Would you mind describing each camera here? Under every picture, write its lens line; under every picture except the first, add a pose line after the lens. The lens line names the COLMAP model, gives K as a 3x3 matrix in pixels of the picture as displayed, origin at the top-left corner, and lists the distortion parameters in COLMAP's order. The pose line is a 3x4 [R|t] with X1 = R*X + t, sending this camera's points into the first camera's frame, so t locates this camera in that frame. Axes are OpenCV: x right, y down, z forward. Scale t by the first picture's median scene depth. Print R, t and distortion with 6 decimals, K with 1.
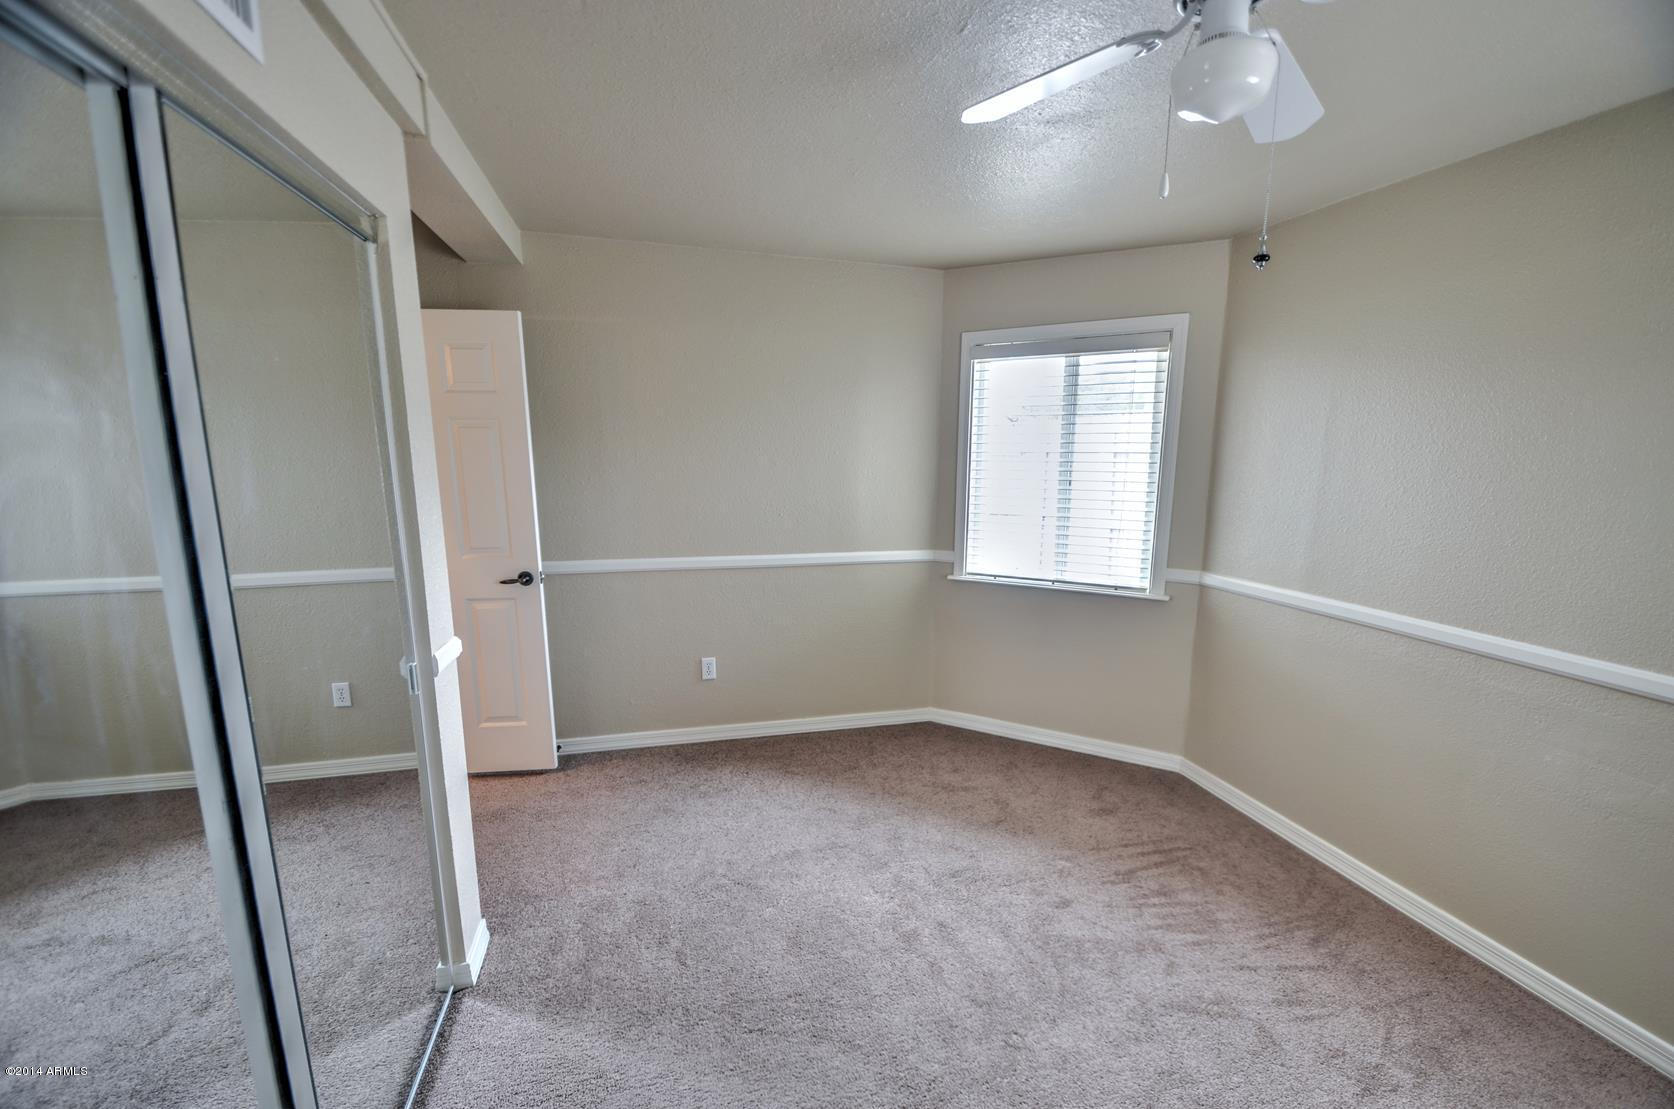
lens RADIAL K [[732.2, 0, 836.5], [0, 732.2, 582.4], [0, 0, 1]] dist [0.014904, -0.018391]
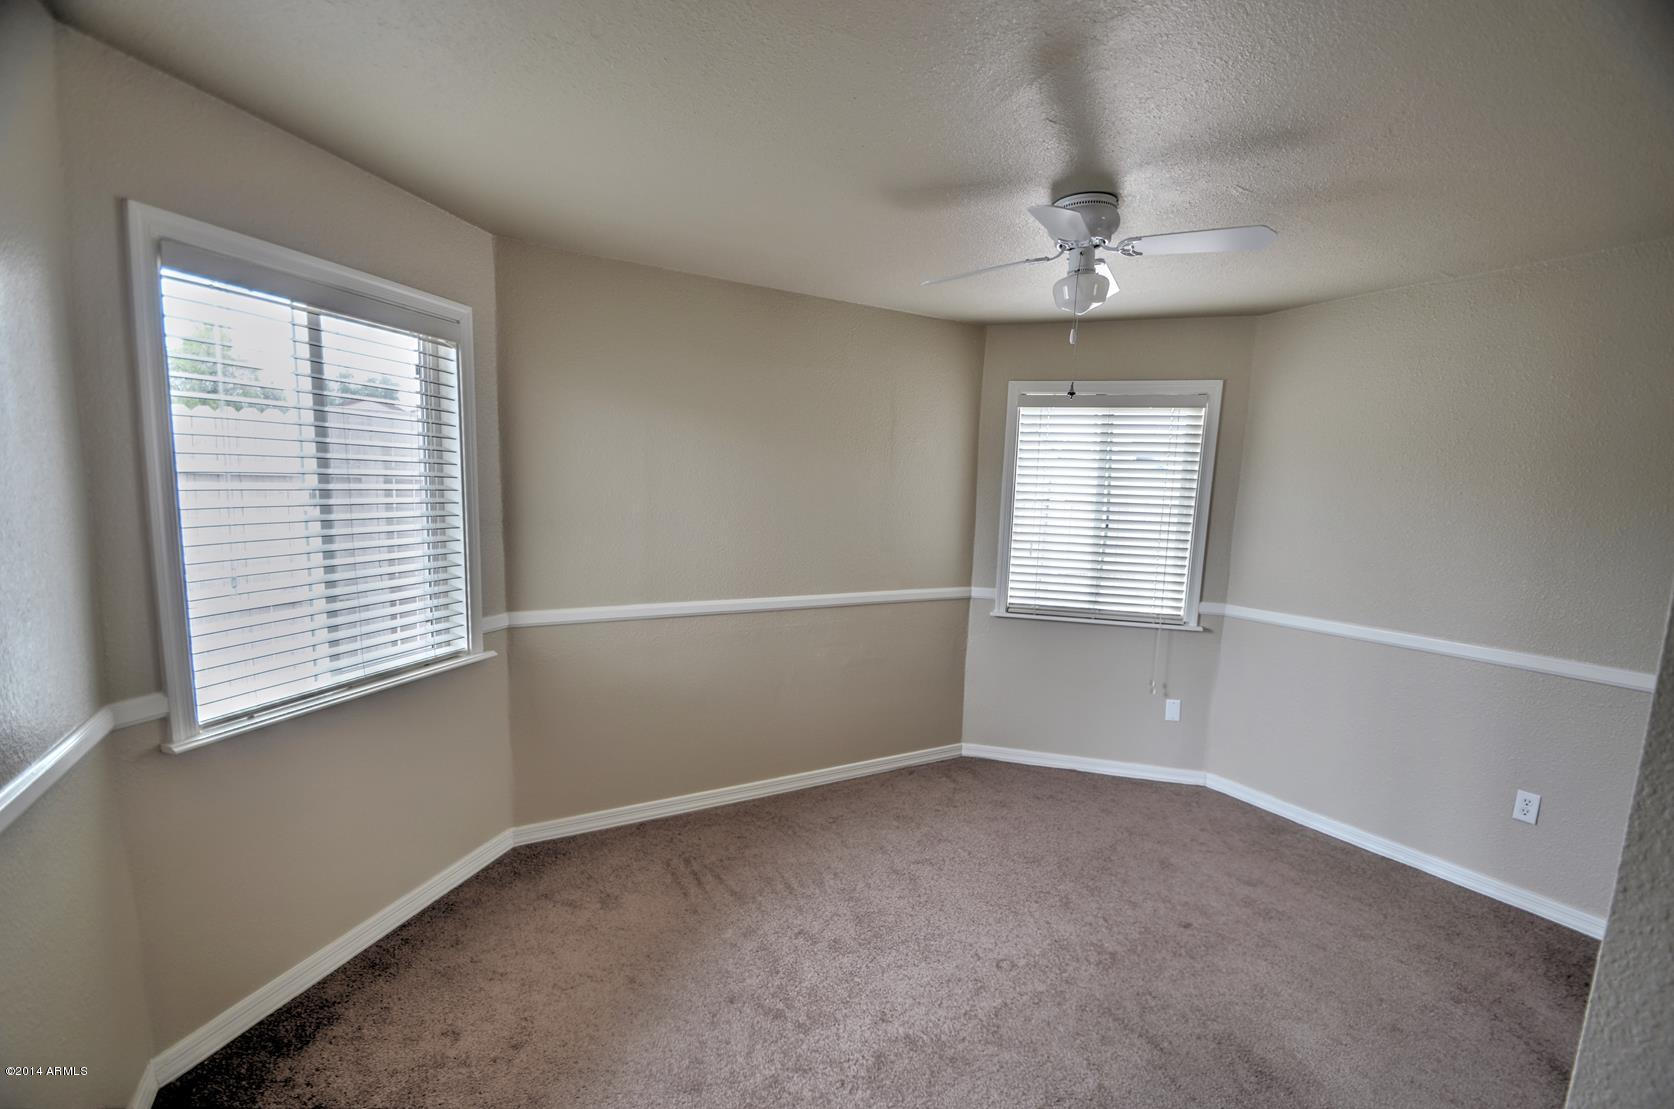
lens RADIAL K [[732.2, 0, 836.5], [0, 732.2, 582.4], [0, 0, 1]] dist [0.014904, -0.018391]
pose [[-0.286296, -0.138483, 0.948081, -0.440433], [0.139934, 0.972847, 0.184356, -0.157533], [-0.947868, 0.185449, -0.259143, 0.853761]]
